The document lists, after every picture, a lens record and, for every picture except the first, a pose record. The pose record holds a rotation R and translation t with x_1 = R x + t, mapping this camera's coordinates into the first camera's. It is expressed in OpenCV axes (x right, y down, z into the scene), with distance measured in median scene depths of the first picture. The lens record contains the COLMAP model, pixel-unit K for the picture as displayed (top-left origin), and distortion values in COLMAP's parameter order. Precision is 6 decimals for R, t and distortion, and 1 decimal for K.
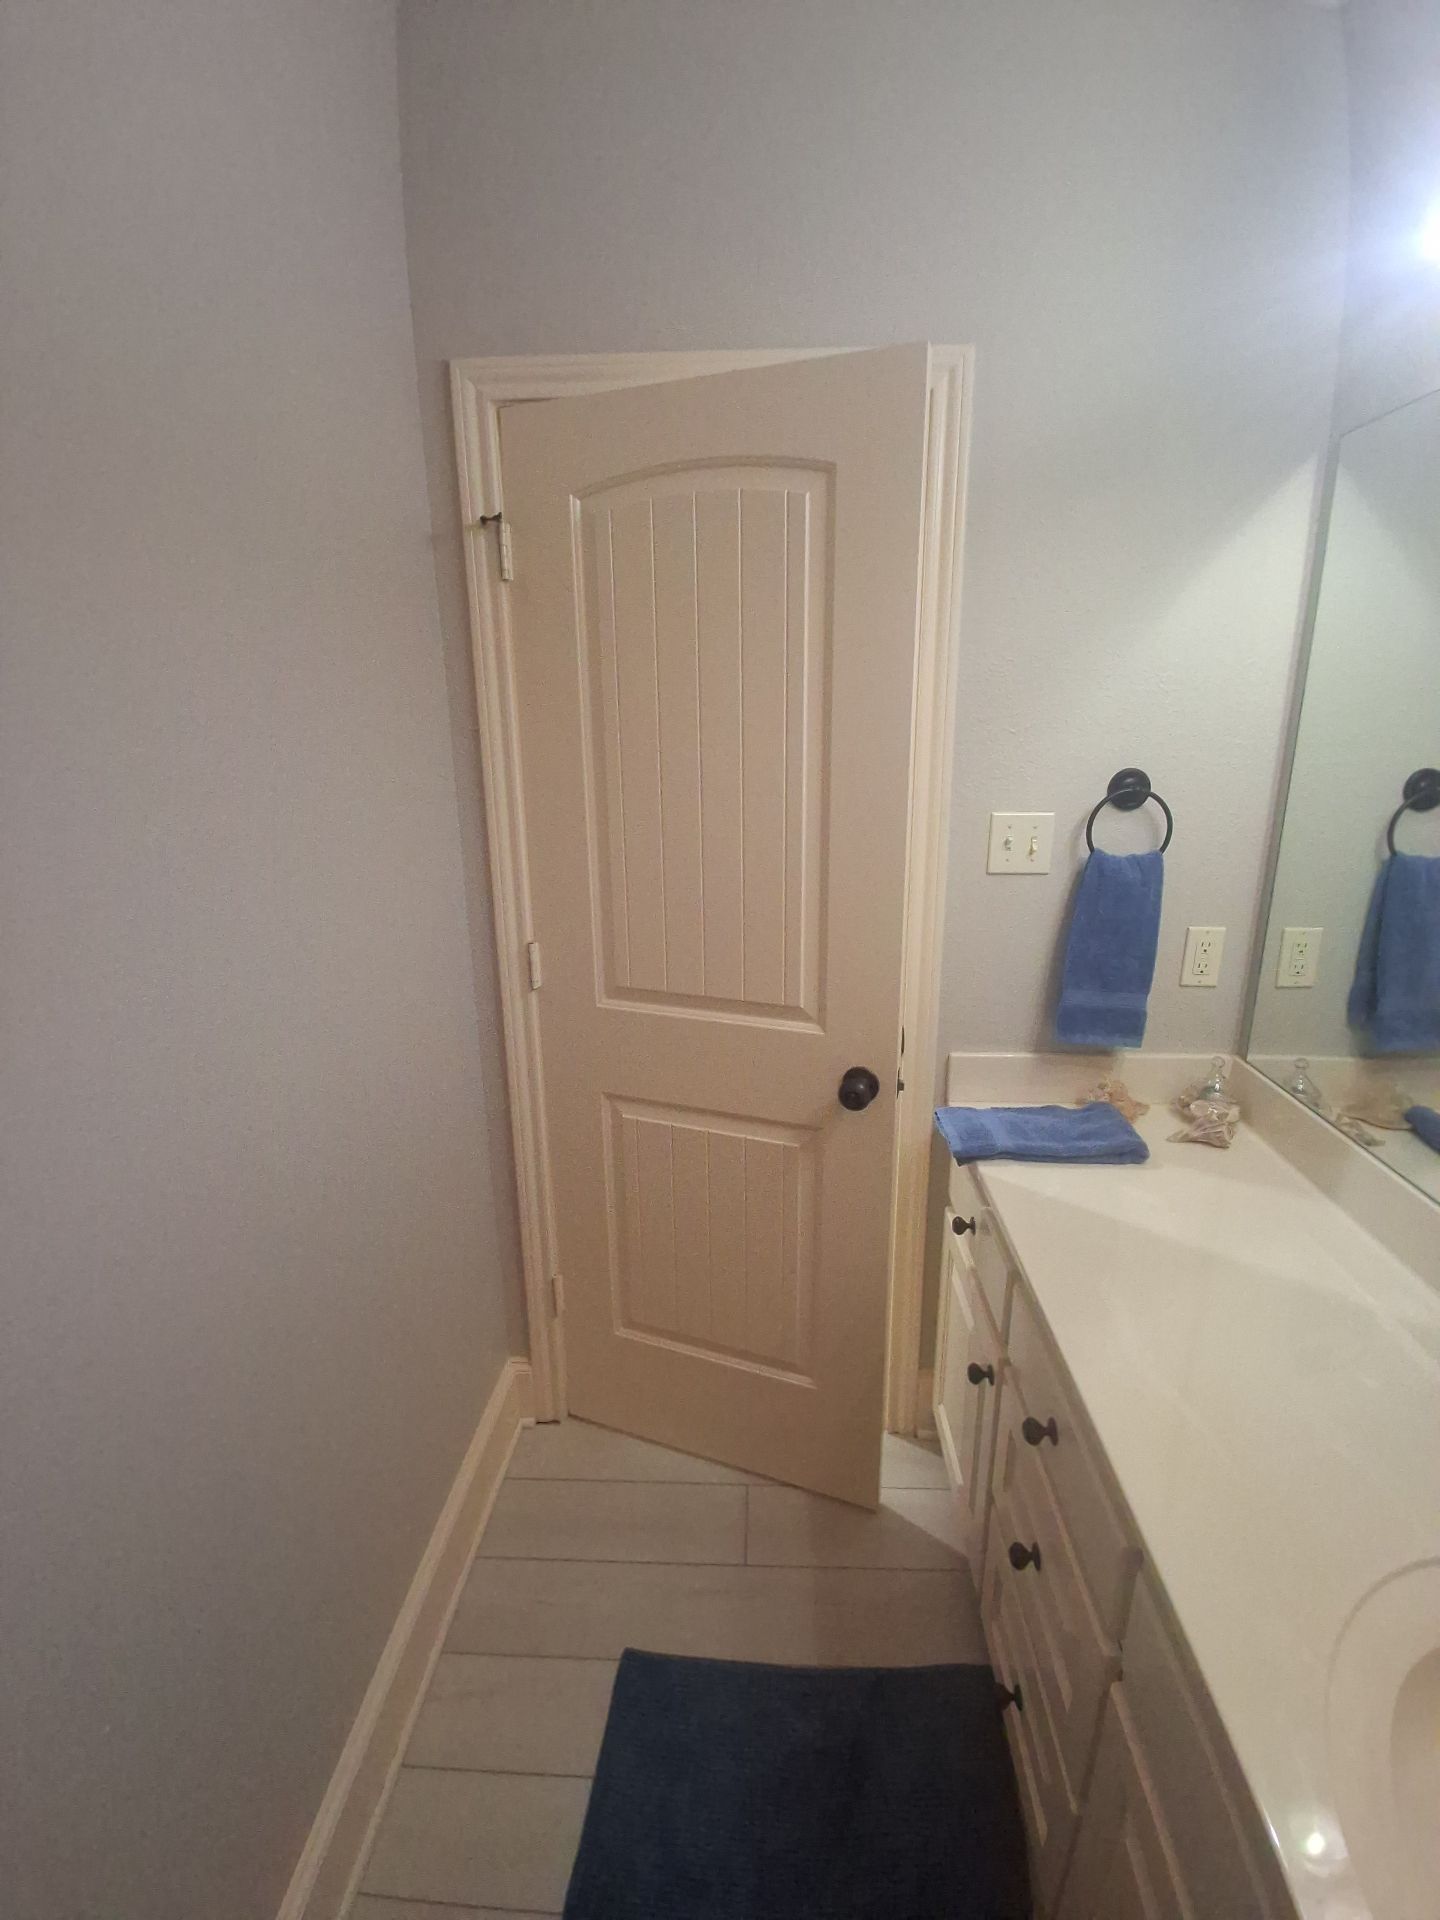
lens RADIAL K [[893.1, 0, 720.0], [0, 893.1, 960.0], [0, 0, 1]] dist [0.003613, -0.017430]
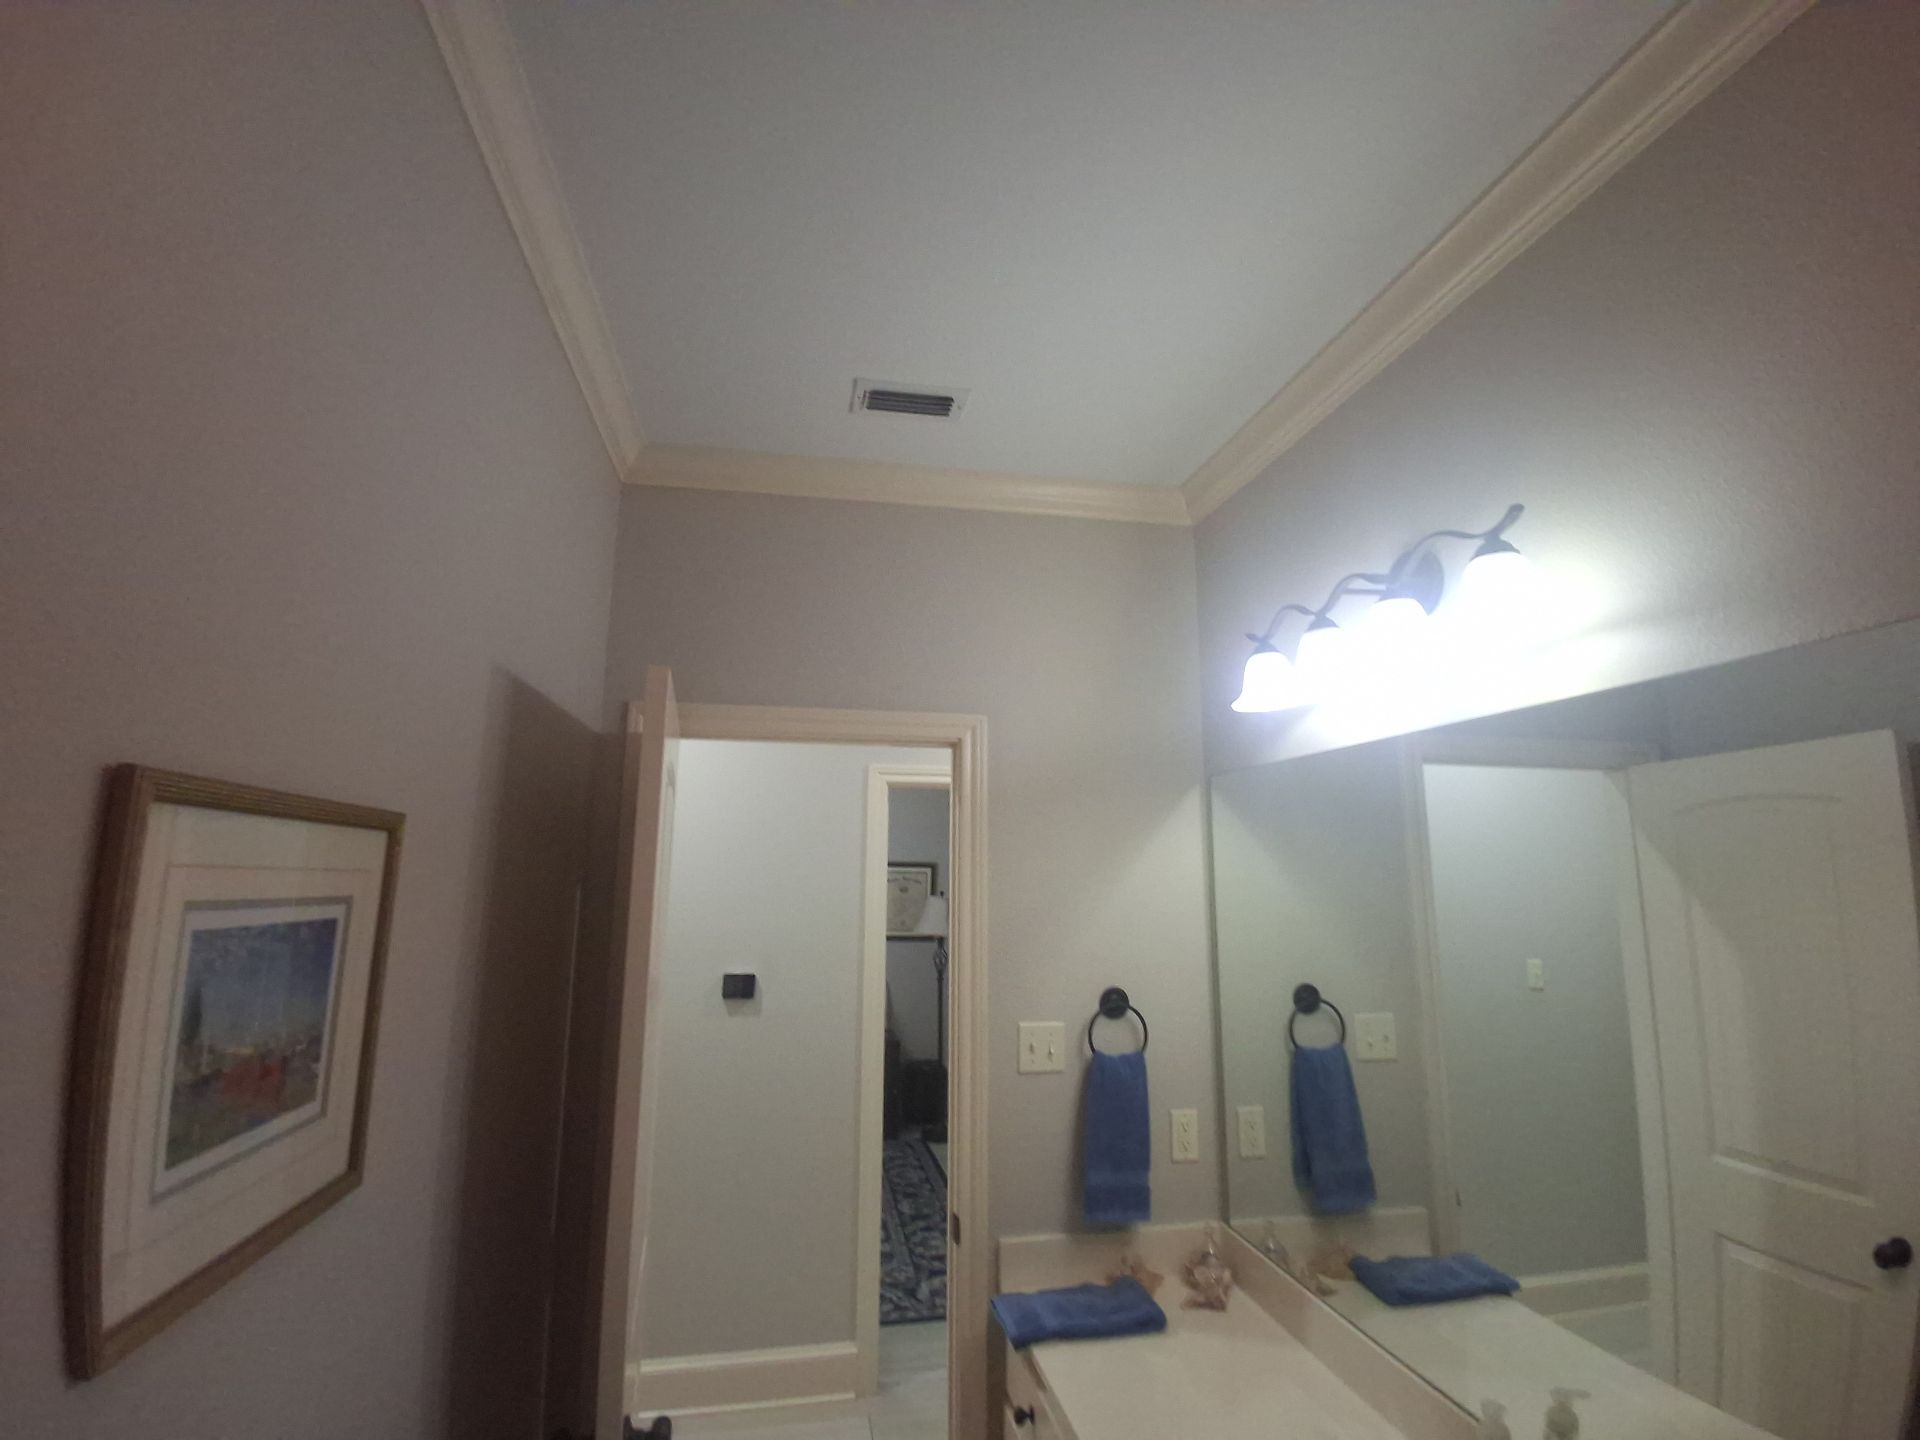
lens RADIAL K [[867.6, 0, 960.0], [0, 867.6, 720.0], [0, 0, 1]] dist [-0.013458, -0.000409]
pose [[0.970516, 0.057690, 0.234030, -0.098348], [0.049958, 0.901706, -0.429453, -0.026046], [-0.235802, 0.428483, 0.872239, -0.267560]]
